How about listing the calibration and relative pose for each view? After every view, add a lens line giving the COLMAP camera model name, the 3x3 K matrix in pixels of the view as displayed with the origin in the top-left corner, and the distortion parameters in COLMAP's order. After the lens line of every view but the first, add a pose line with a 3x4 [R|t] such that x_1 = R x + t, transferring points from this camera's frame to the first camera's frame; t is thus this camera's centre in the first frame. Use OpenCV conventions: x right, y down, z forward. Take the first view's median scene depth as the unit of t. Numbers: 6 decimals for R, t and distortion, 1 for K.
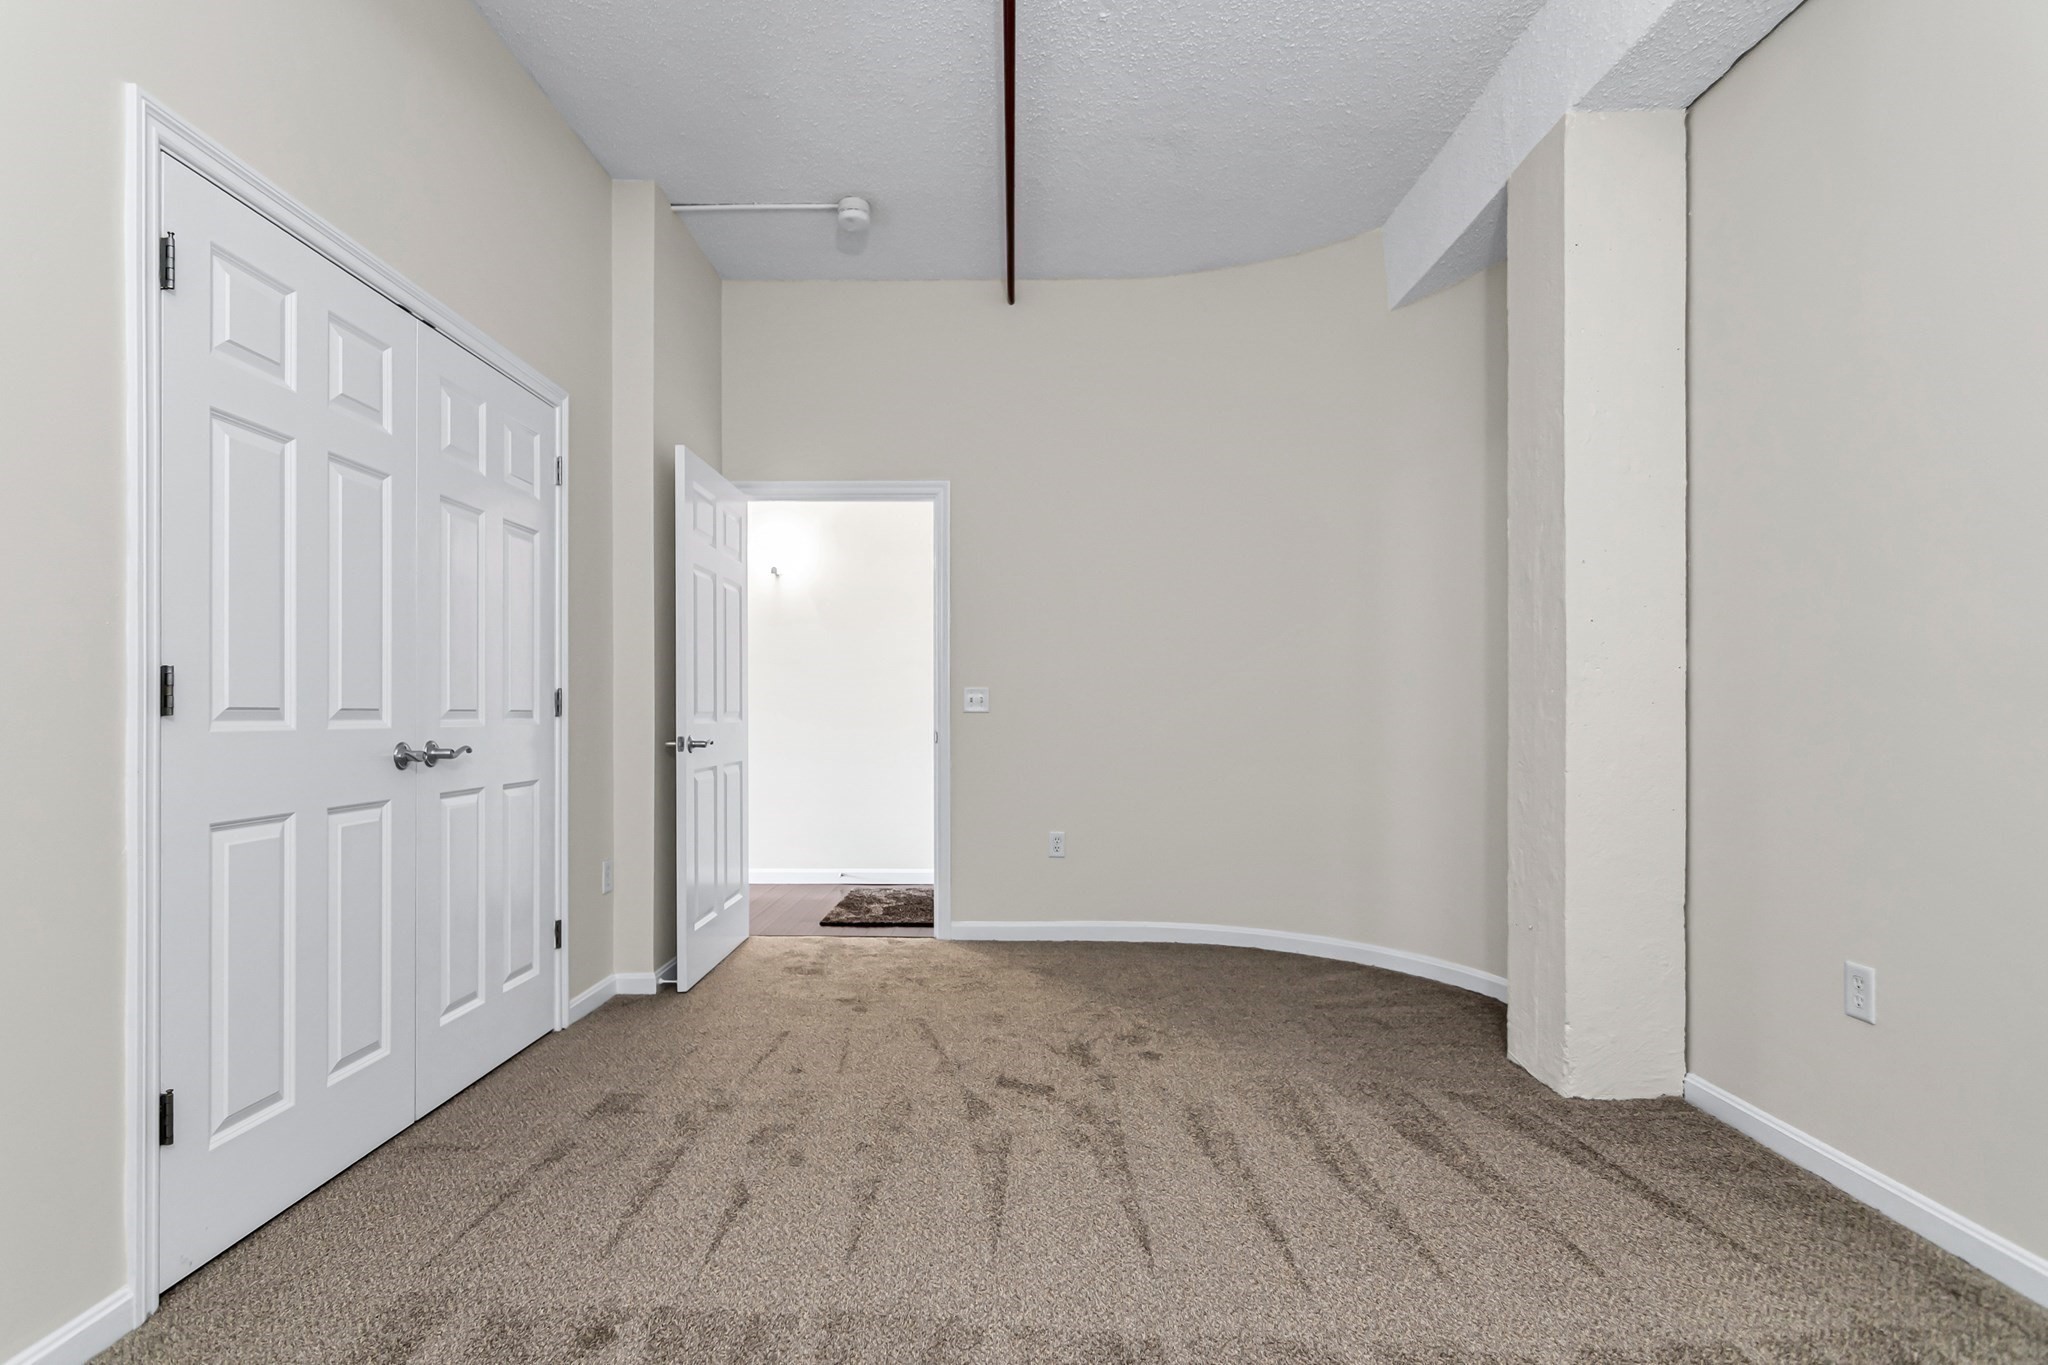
lens RADIAL K [[975.1, 0, 1024.0], [0, 975.1, 682.5], [0, 0, 1]] dist [0.001652, 0.000093]
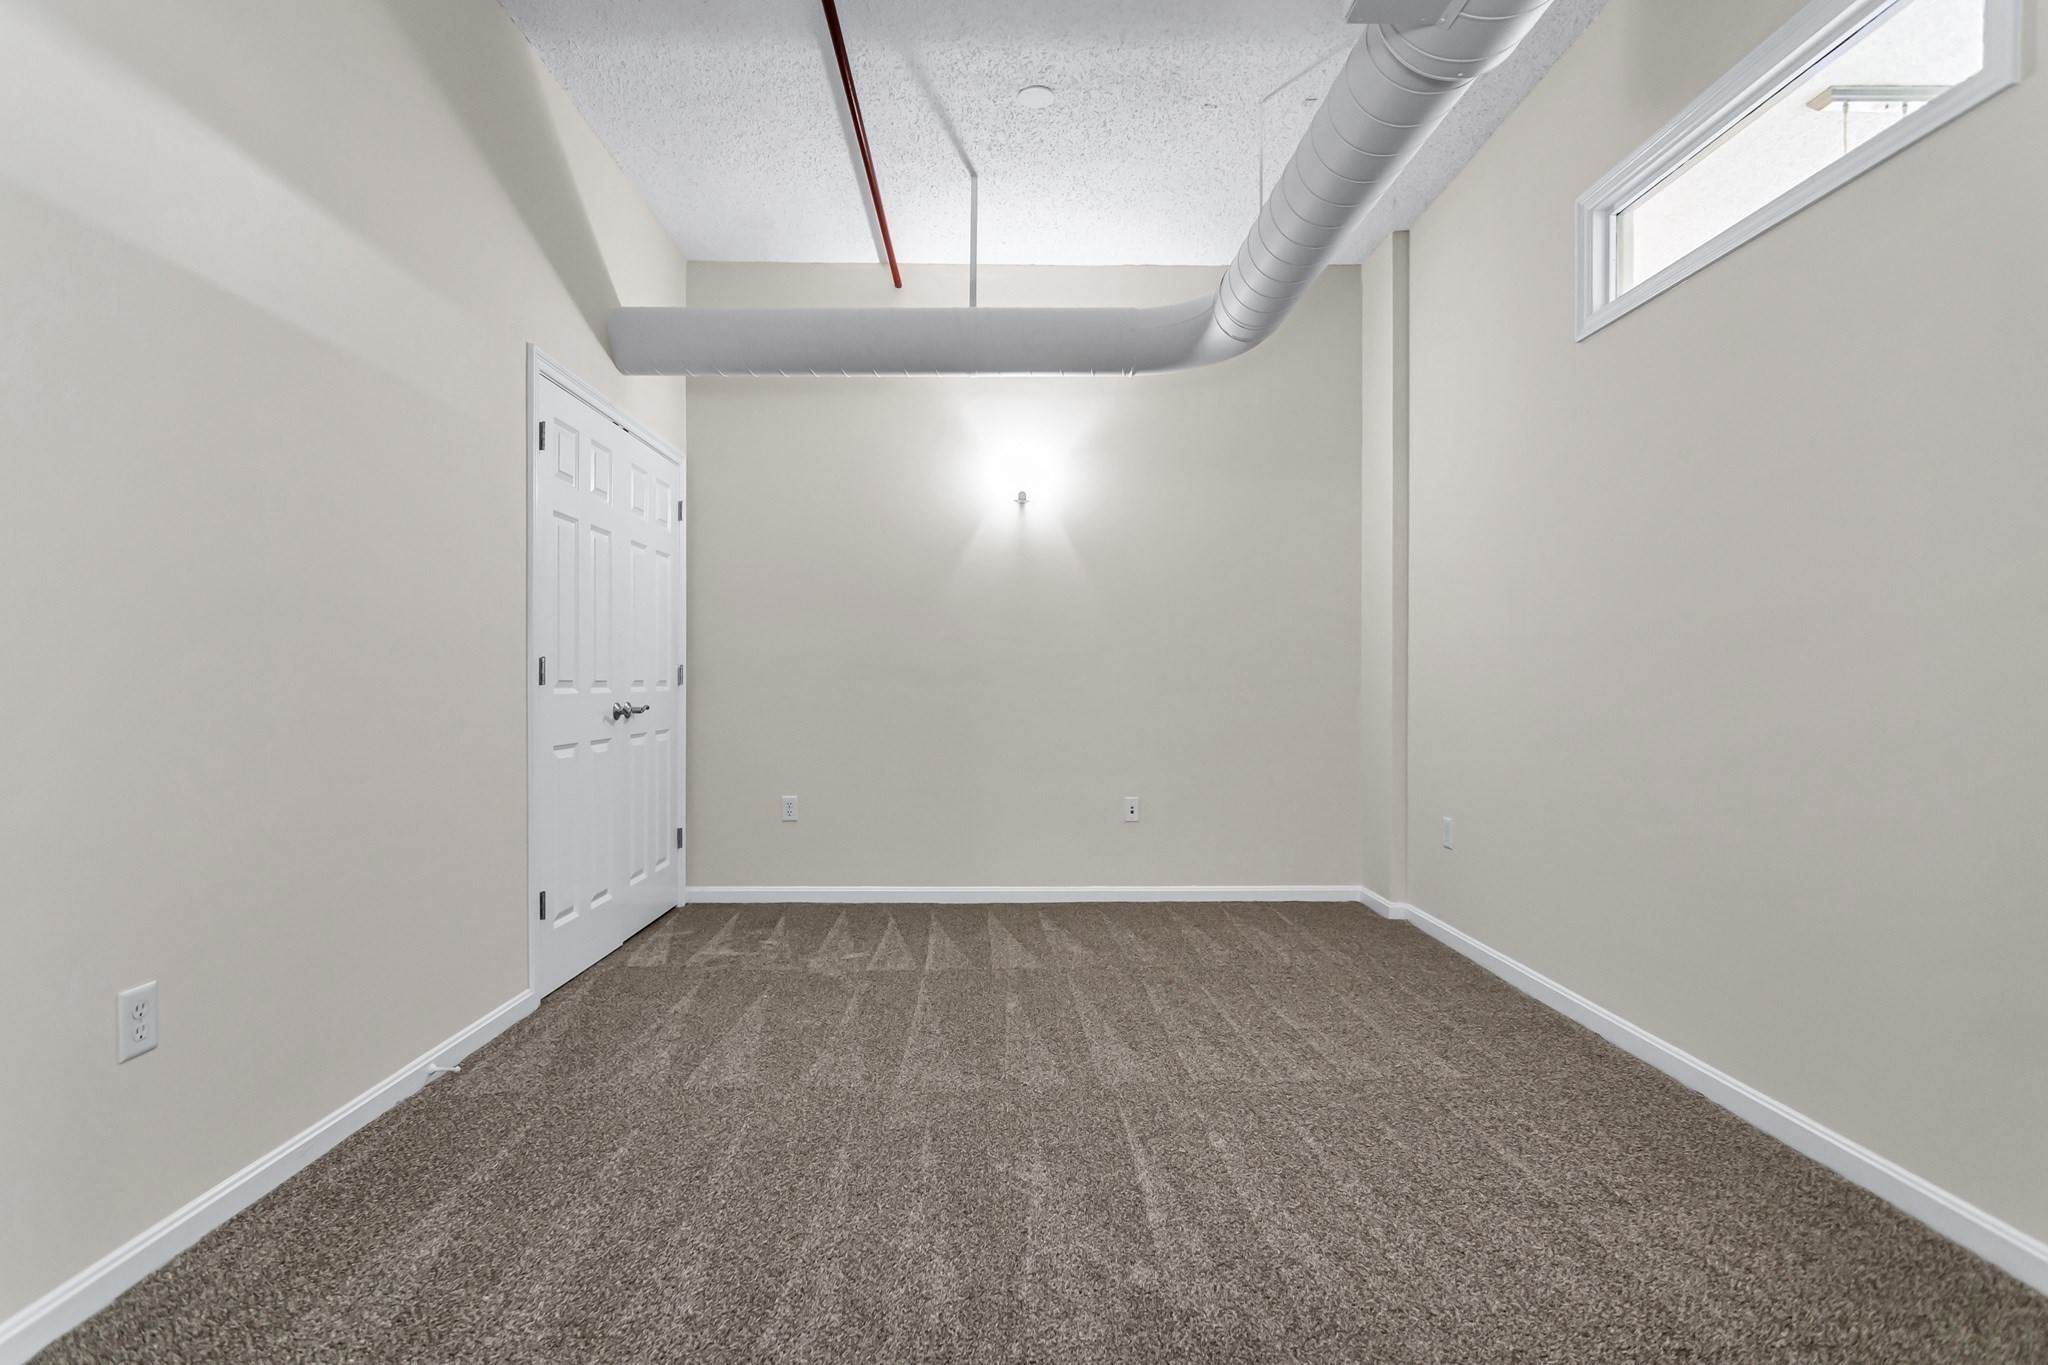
lens RADIAL K [[975.1, 0, 1024.0], [0, 975.1, 682.5], [0, 0, 1]] dist [0.001652, 0.000093]
pose [[0.999949, 0.007906, 0.006240, 0.006691], [-0.008081, 0.999562, 0.028462, -0.018285], [-0.006012, -0.028511, 0.999575, -0.497944]]
